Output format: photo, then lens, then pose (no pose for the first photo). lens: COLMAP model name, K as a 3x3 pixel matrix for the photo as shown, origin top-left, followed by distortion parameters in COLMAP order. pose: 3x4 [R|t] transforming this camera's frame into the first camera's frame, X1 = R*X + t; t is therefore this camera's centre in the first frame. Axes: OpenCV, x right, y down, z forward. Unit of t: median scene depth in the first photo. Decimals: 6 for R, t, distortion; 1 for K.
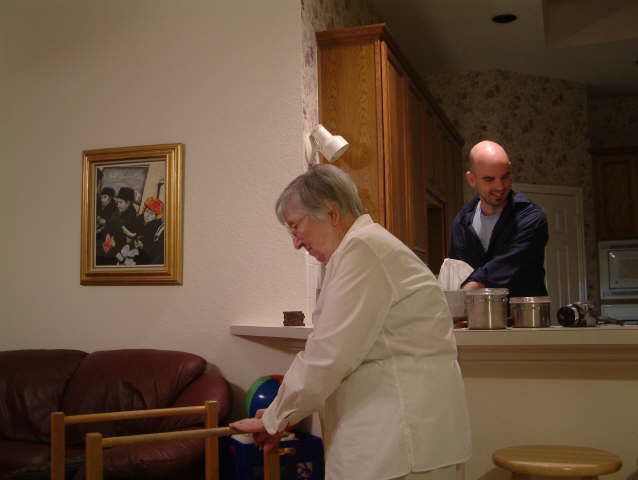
lens RADIAL K [[788.6, 0, 313.5], [0, 788.6, 236.8], [0, 0, 1]] dist [-0.168464, 0.384690]
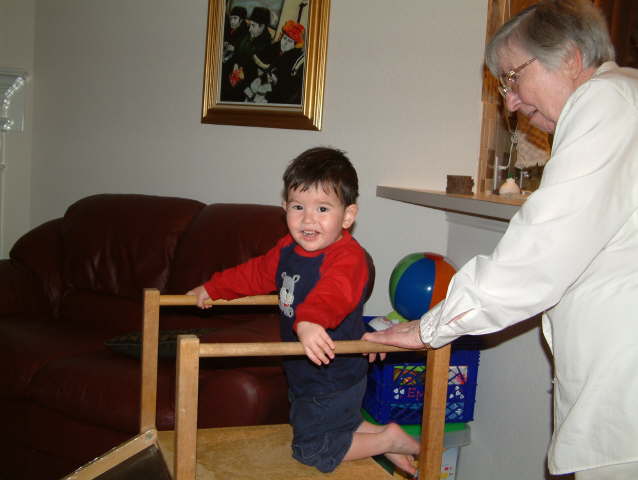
lens RADIAL K [[788.6, 0, 313.5], [0, 788.6, 236.8], [0, 0, 1]] dist [-0.168464, 0.384690]
pose [[0.983518, 0.095859, -0.153309, -0.038373], [-0.066100, 0.979826, 0.188606, 0.014618], [0.168296, -0.175364, 0.970012, 0.179533]]
